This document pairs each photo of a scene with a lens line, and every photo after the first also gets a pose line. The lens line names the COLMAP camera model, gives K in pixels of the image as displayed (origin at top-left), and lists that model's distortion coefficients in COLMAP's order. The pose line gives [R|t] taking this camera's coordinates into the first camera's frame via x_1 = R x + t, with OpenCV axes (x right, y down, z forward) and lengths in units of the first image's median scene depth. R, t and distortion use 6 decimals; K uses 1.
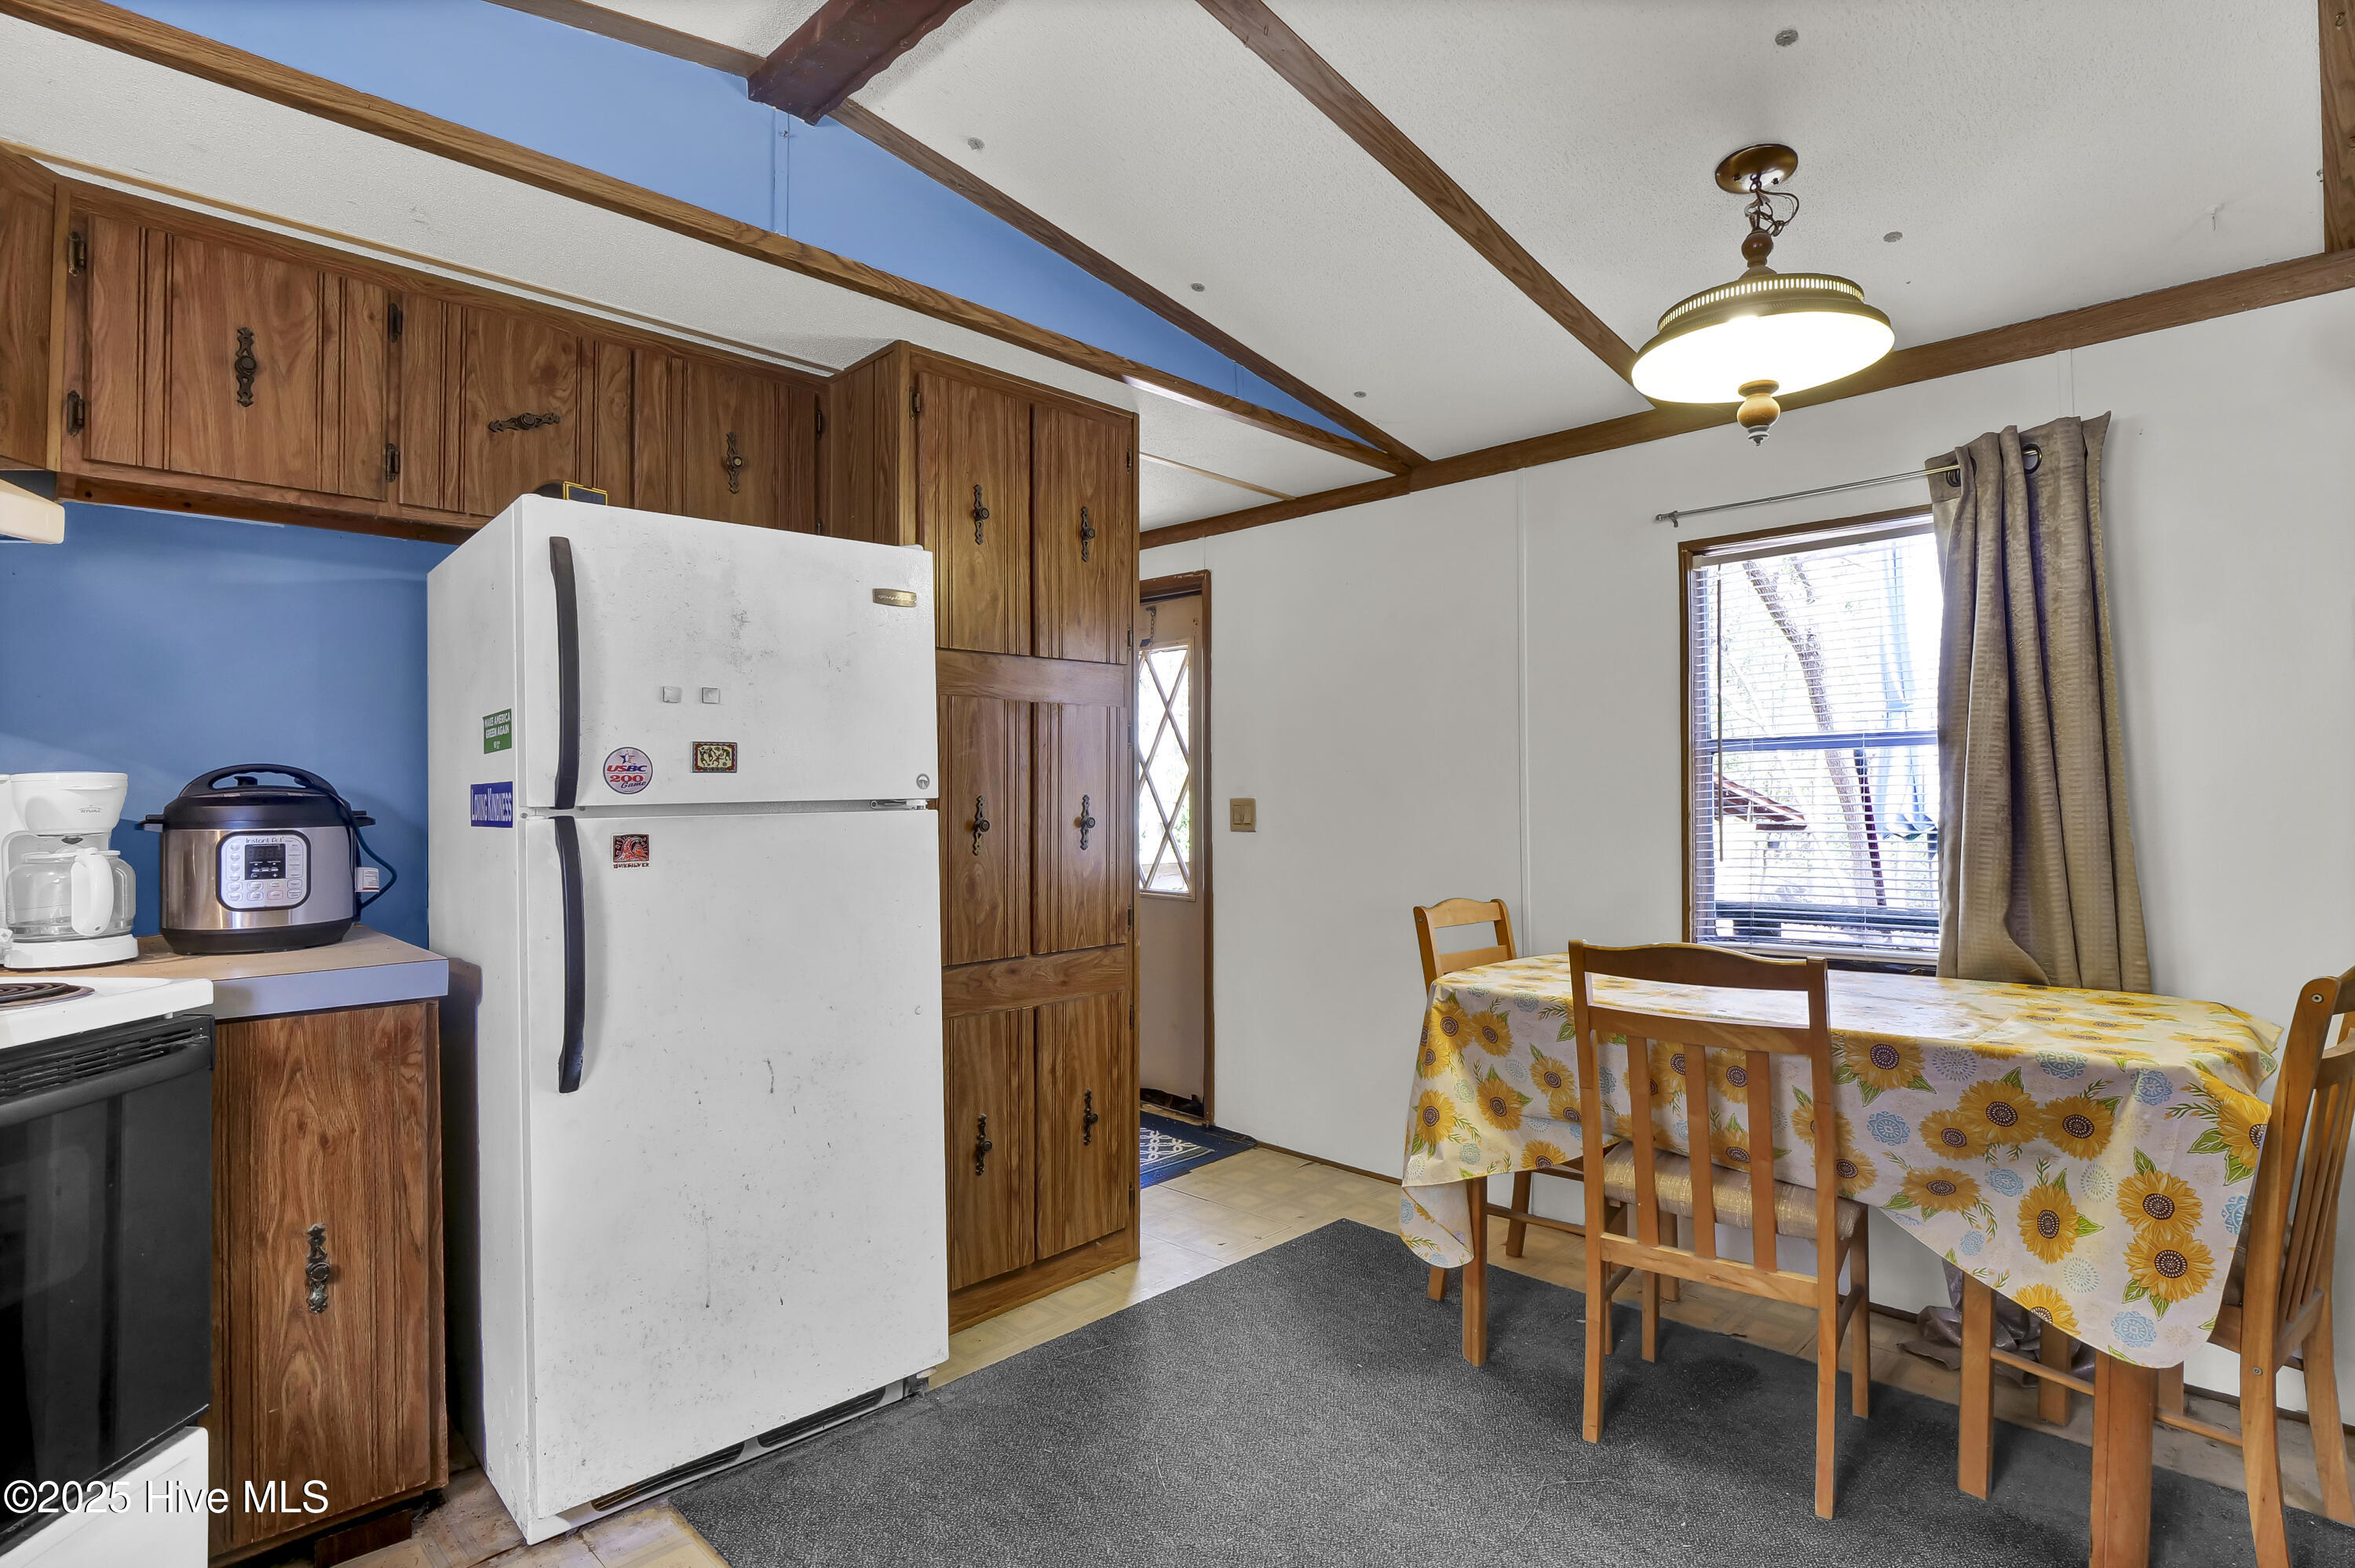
lens RADIAL K [[1172.4, 0, 1172.6], [0, 1172.4, 772.9], [0, 0, 1]] dist [-0.004938, -0.008998]
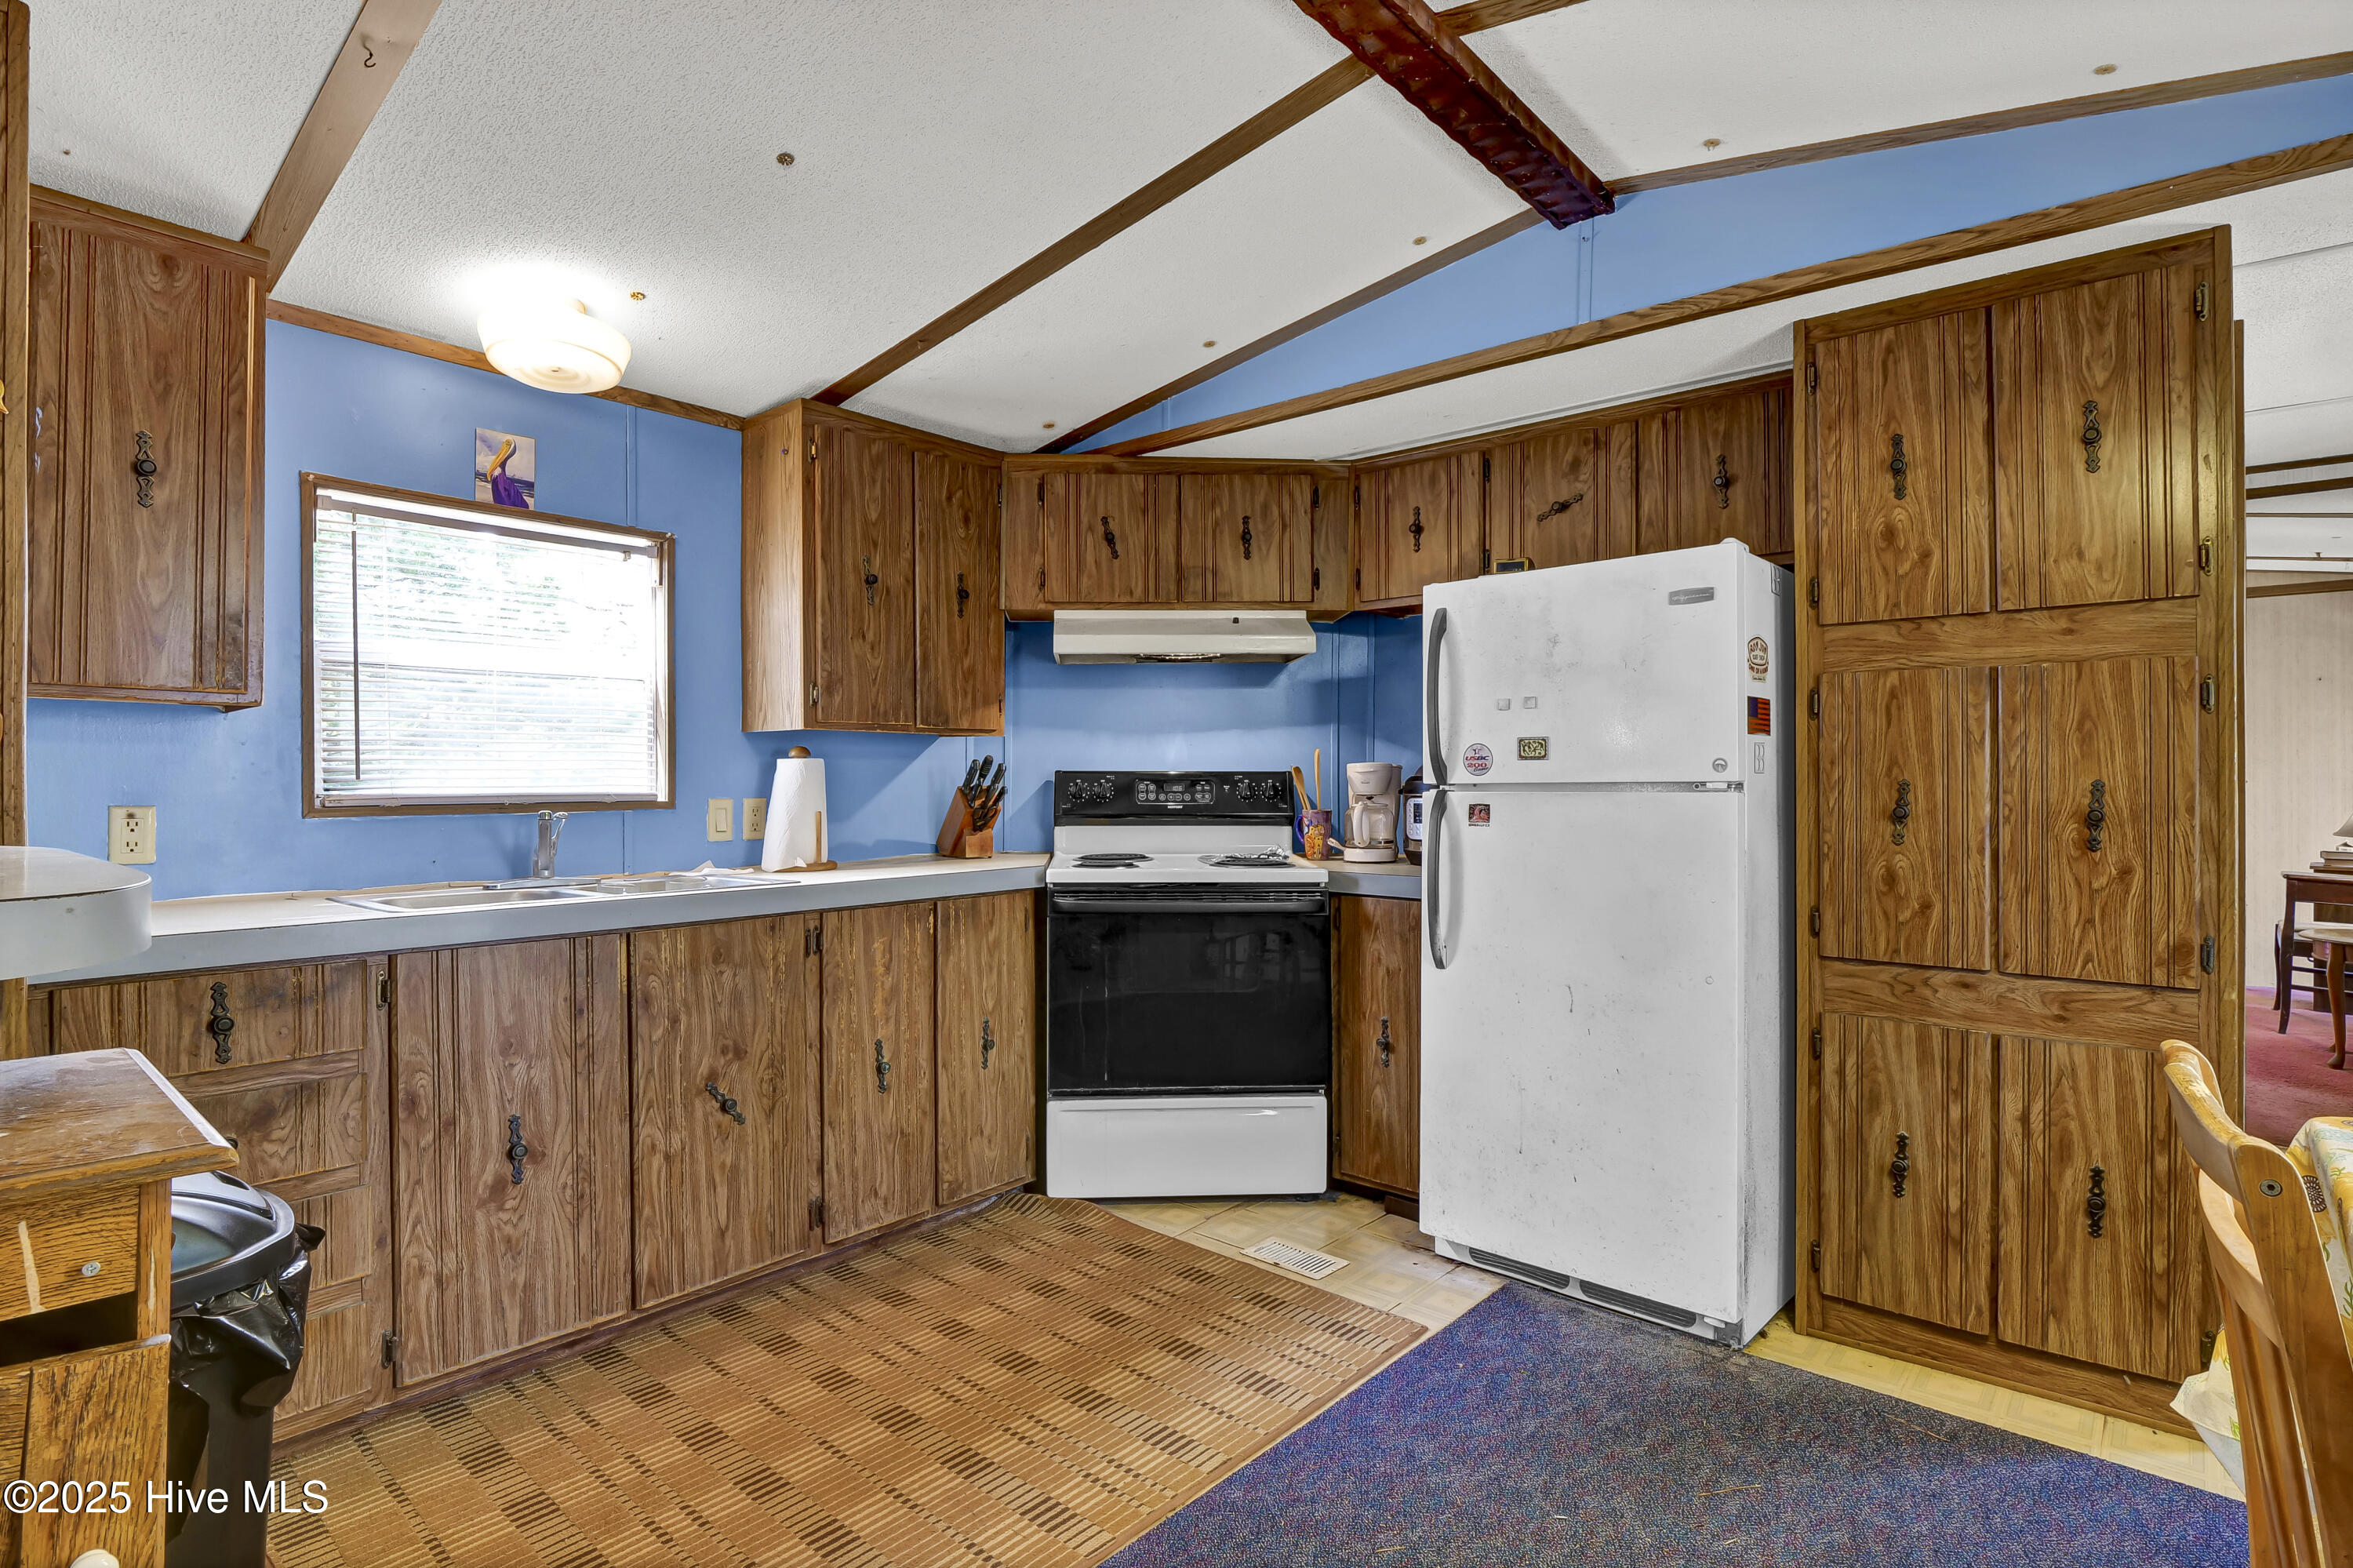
lens RADIAL K [[1171.6, 0, 1171.6], [0, 1171.6, 772.9], [0, 0, 1]] dist [-0.004938, -0.008998]
pose [[0.063557, 0.003787, -0.997971, 0.783521], [0.016557, 0.999851, 0.004849, 0.000994], [0.997841, -0.016831, 0.063485, 0.432167]]
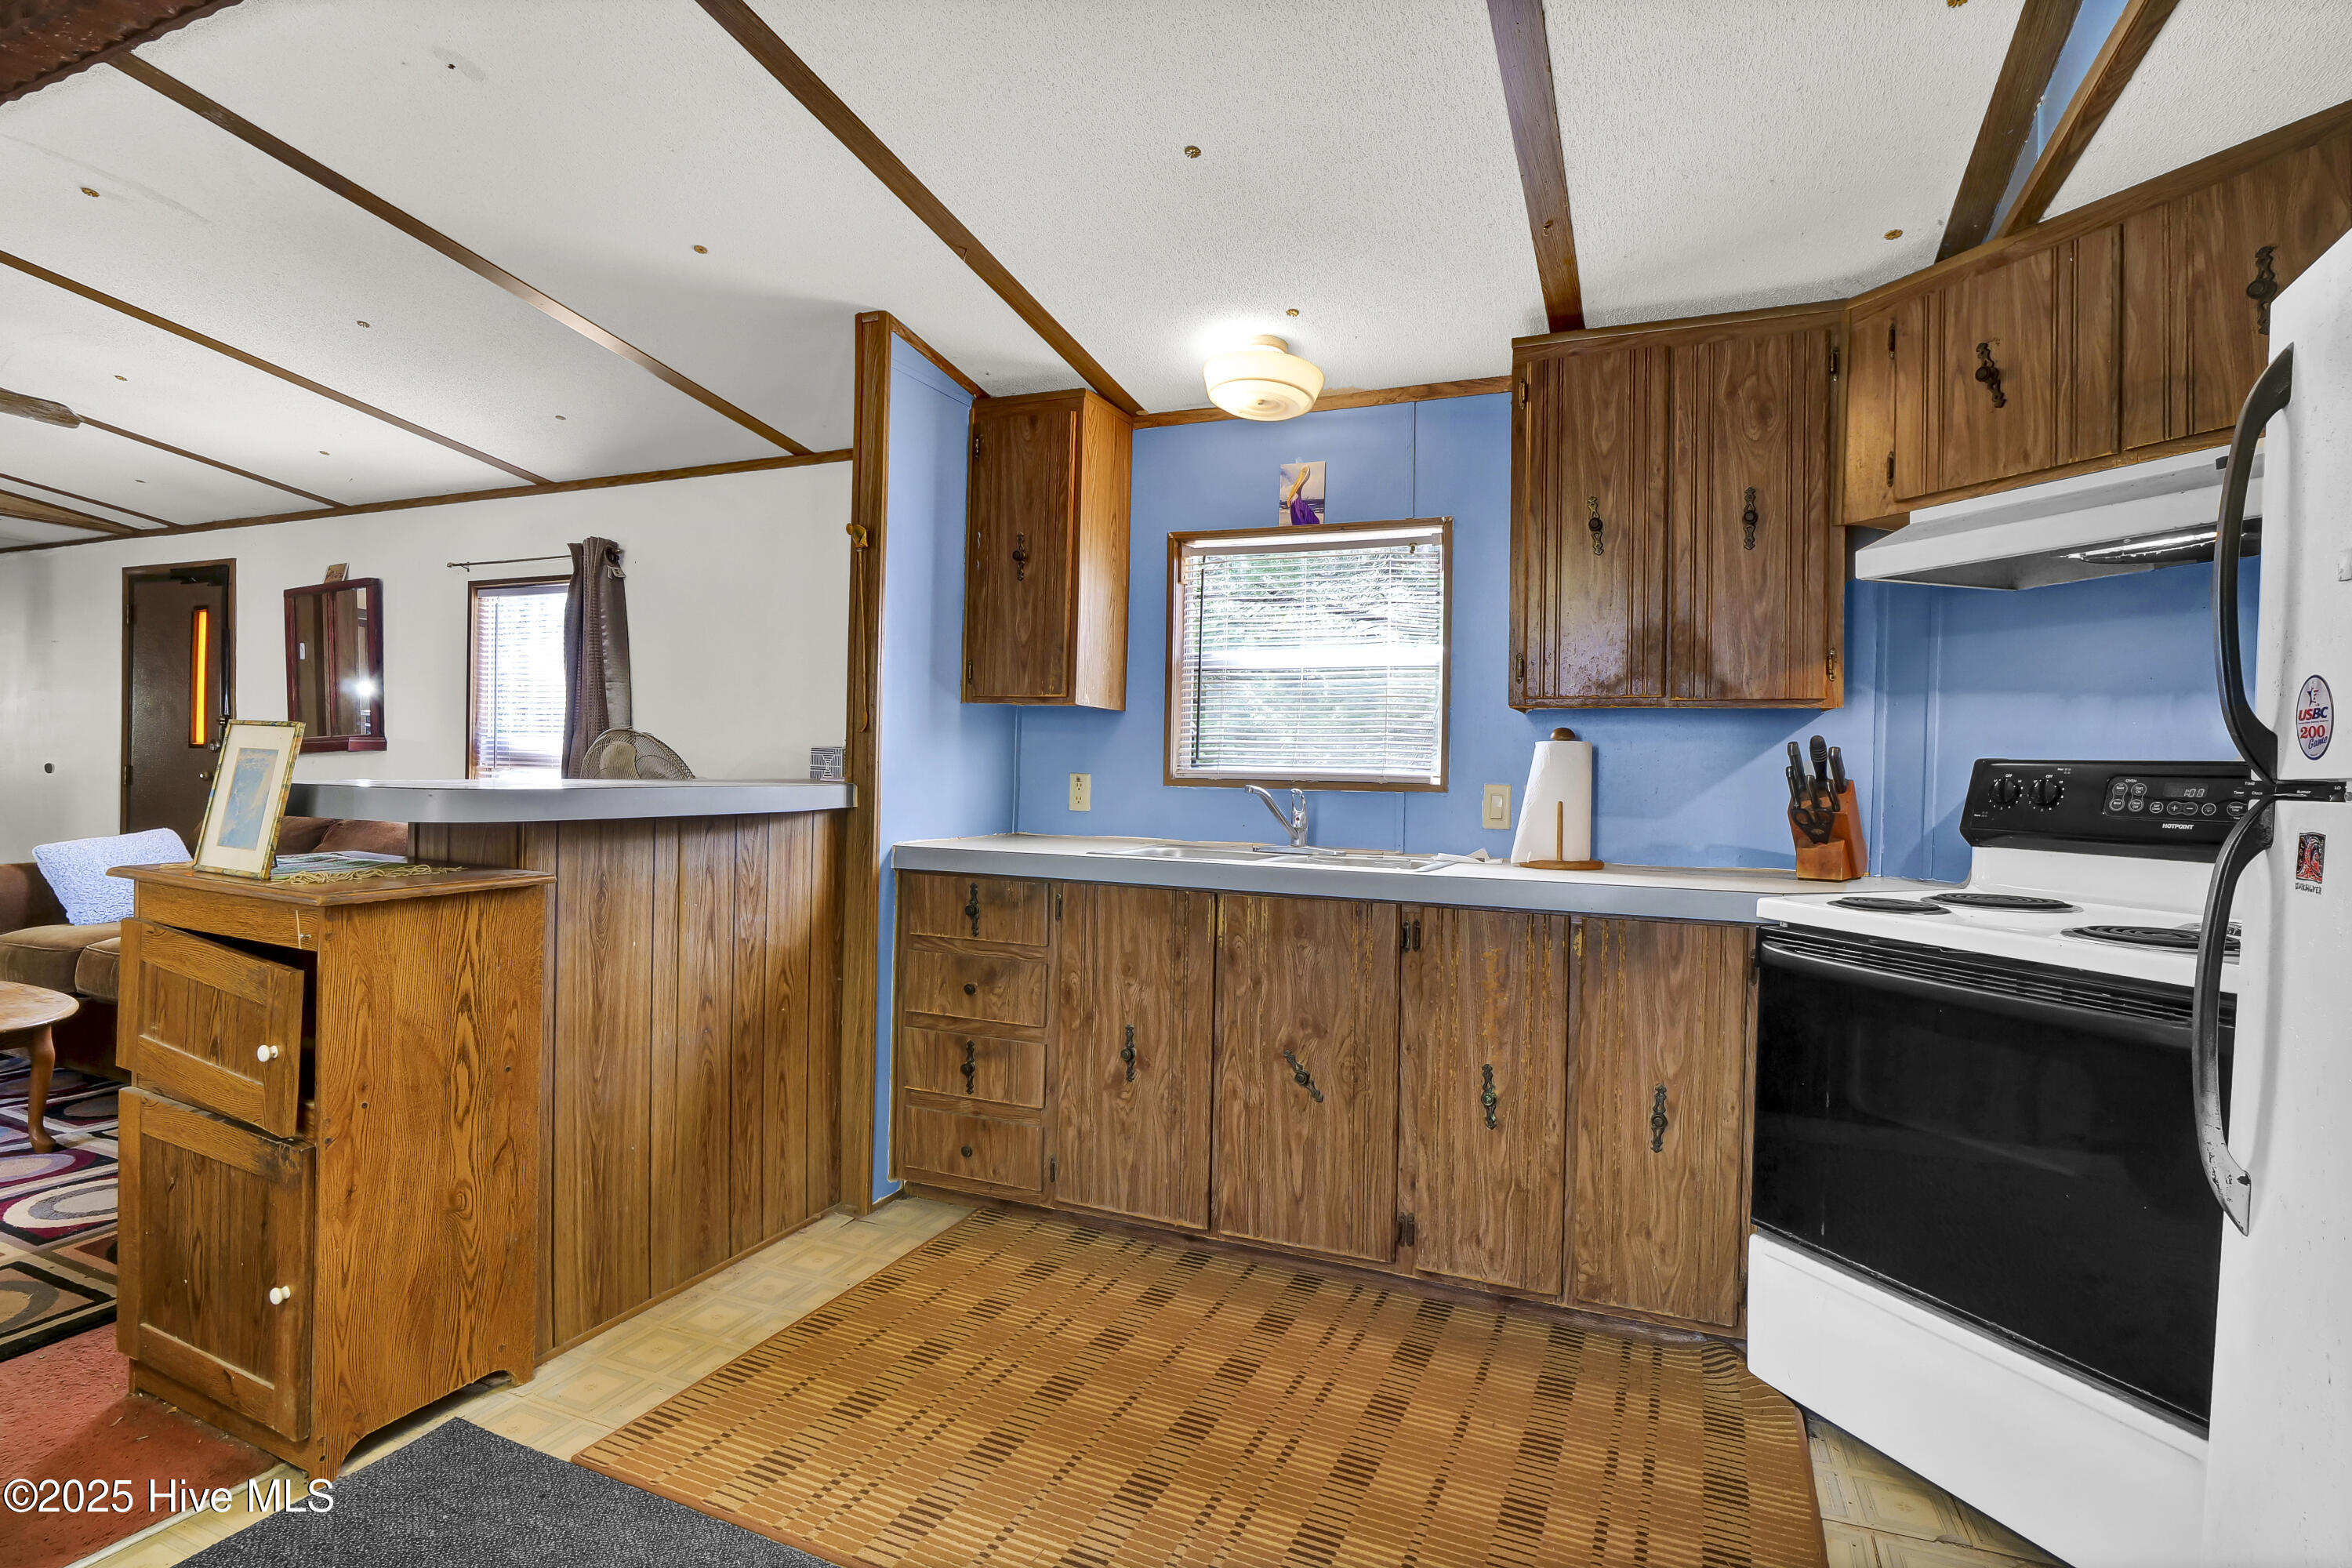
lens RADIAL K [[1171.1, 0, 1171.1], [0, 1171.1, 772.9], [0, 0, 1]] dist [-0.004938, -0.008998]
pose [[-0.932266, -0.008792, -0.361667, 0.196154], [-0.007185, 0.999957, -0.005788, 0.026292], [0.361703, -0.002797, -0.932289, 1.072484]]
